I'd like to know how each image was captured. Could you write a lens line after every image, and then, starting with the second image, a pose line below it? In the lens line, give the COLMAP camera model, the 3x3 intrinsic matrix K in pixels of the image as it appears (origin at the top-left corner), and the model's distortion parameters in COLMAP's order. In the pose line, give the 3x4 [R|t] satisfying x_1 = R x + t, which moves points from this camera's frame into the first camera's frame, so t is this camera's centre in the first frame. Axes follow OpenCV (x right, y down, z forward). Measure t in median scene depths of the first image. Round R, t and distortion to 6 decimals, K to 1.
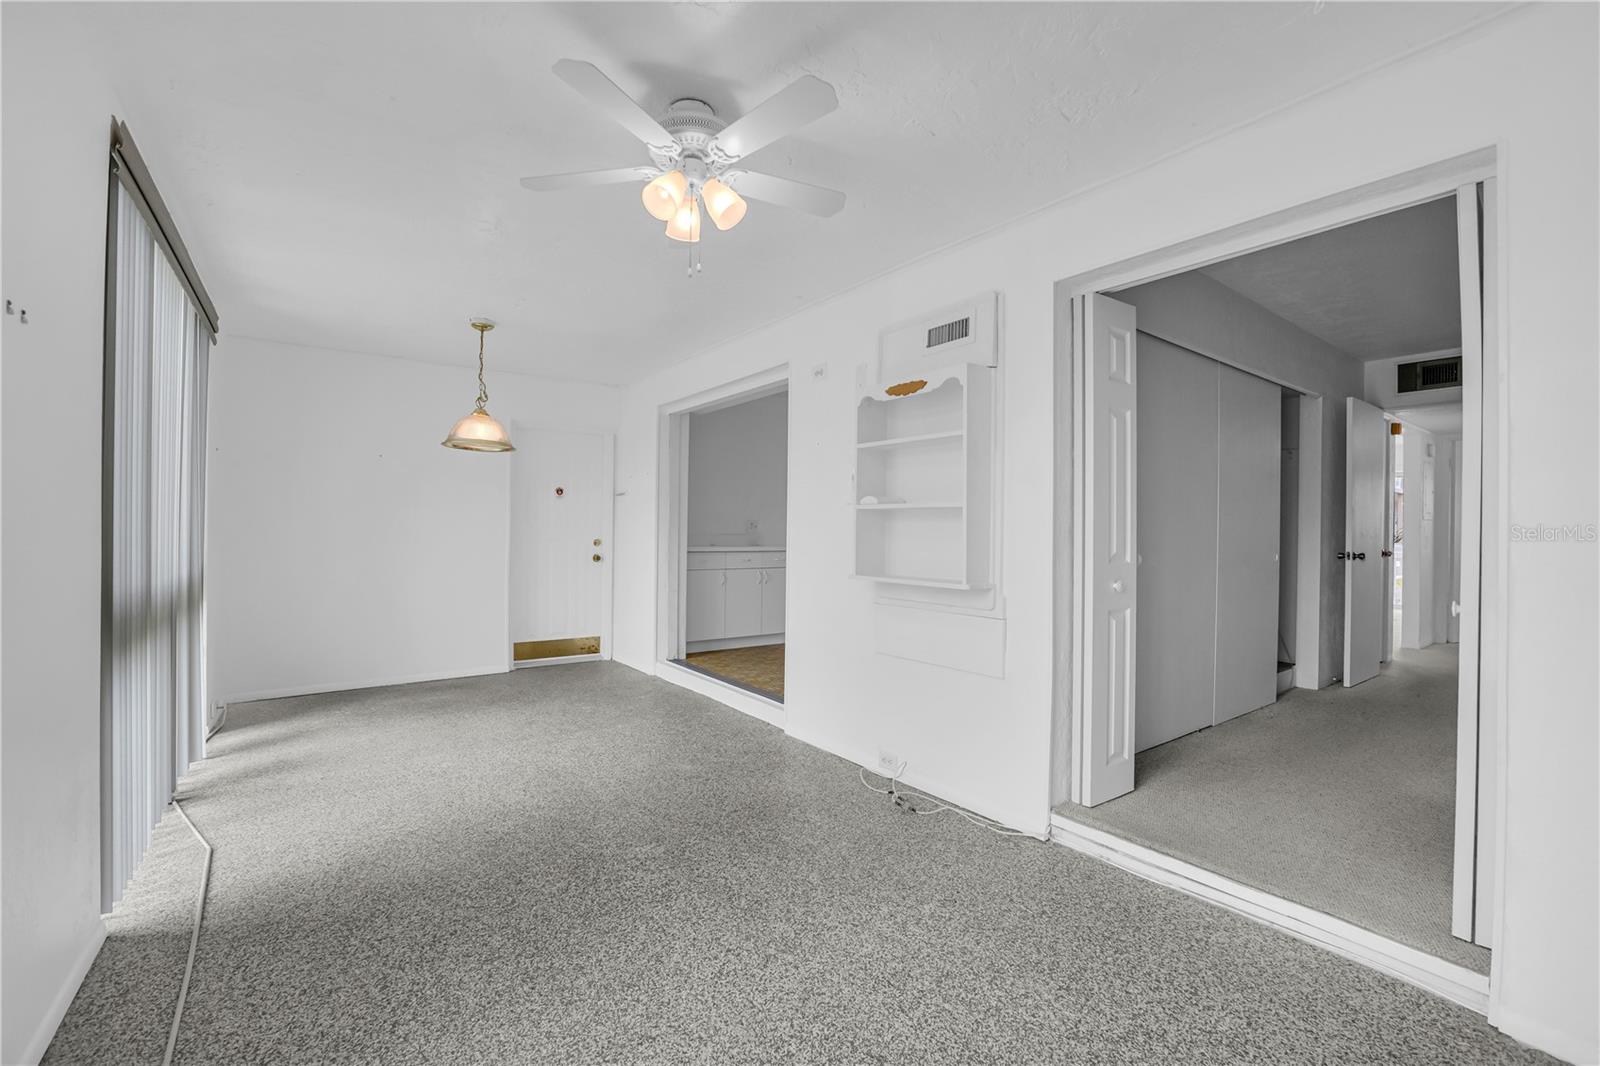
lens RADIAL K [[662.1, 0, 800.0], [0, 662.1, 533.0], [0, 0, 1]] dist [-0.050340, 0.015016]
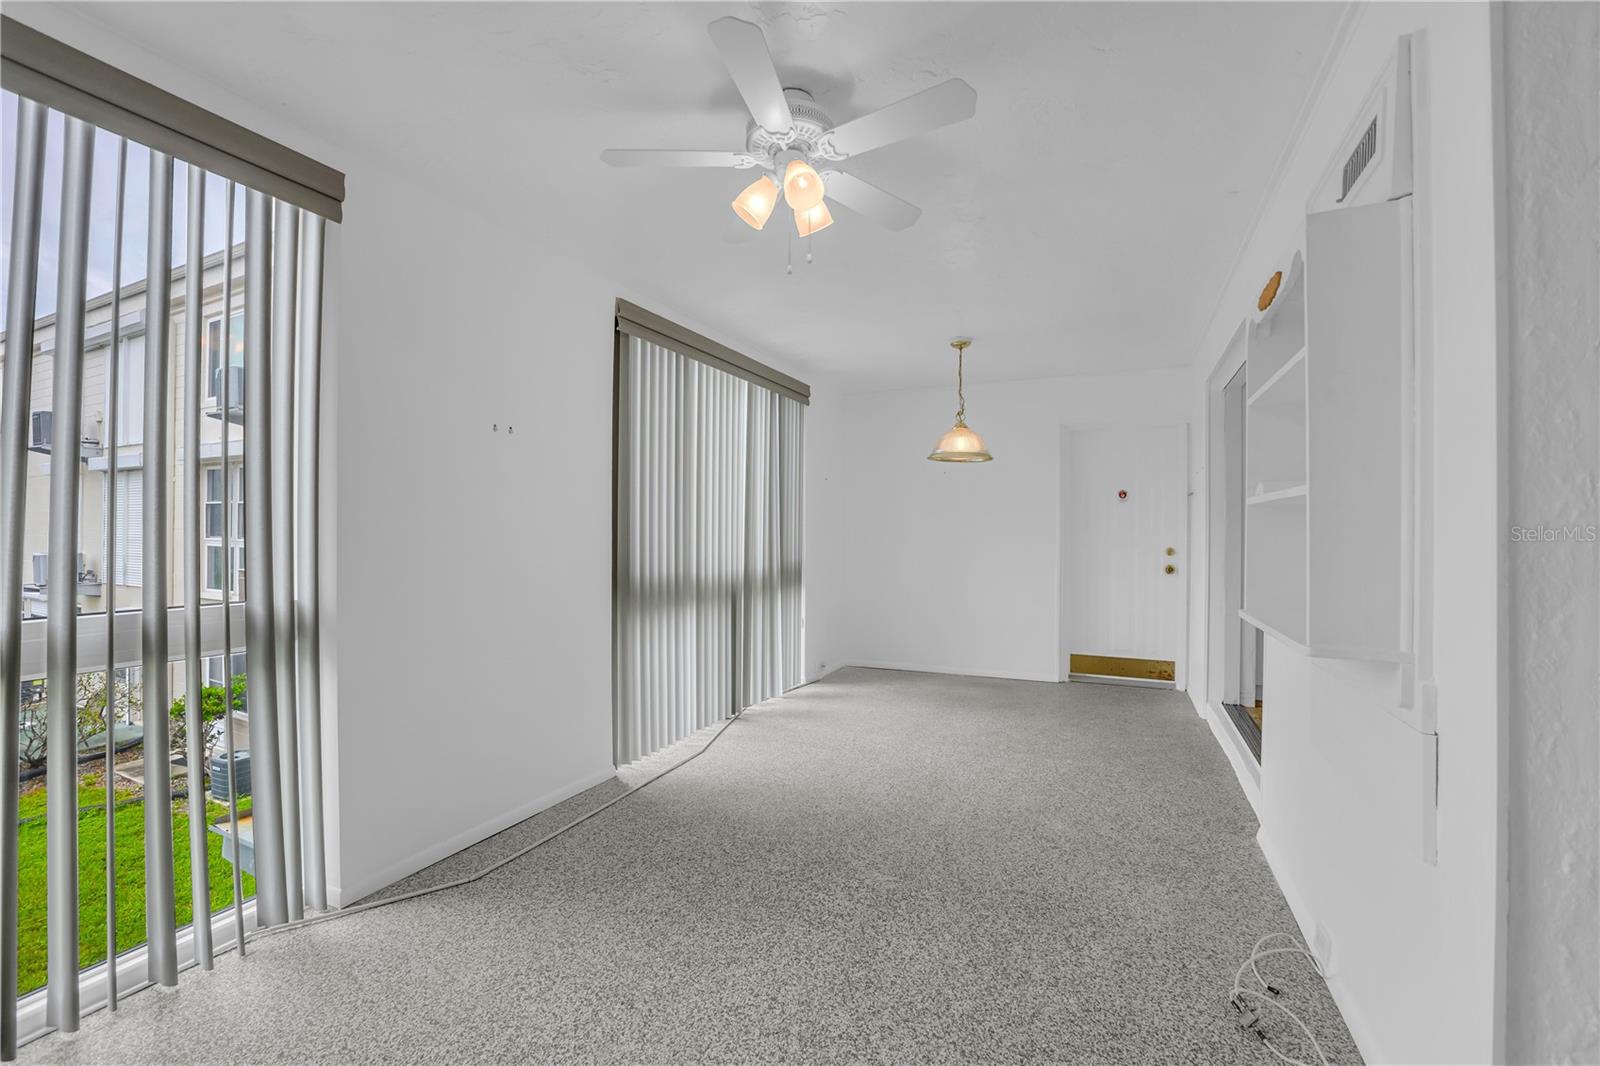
lens RADIAL K [[662.1, 0, 800.0], [0, 662.1, 533.0], [0, 0, 1]] dist [-0.050340, 0.015016]
pose [[0.484817, -0.006038, -0.874595, 0.346704], [-0.001705, 0.999968, -0.007849, -0.003852], [0.874614, 0.005297, 0.484791, 0.285479]]
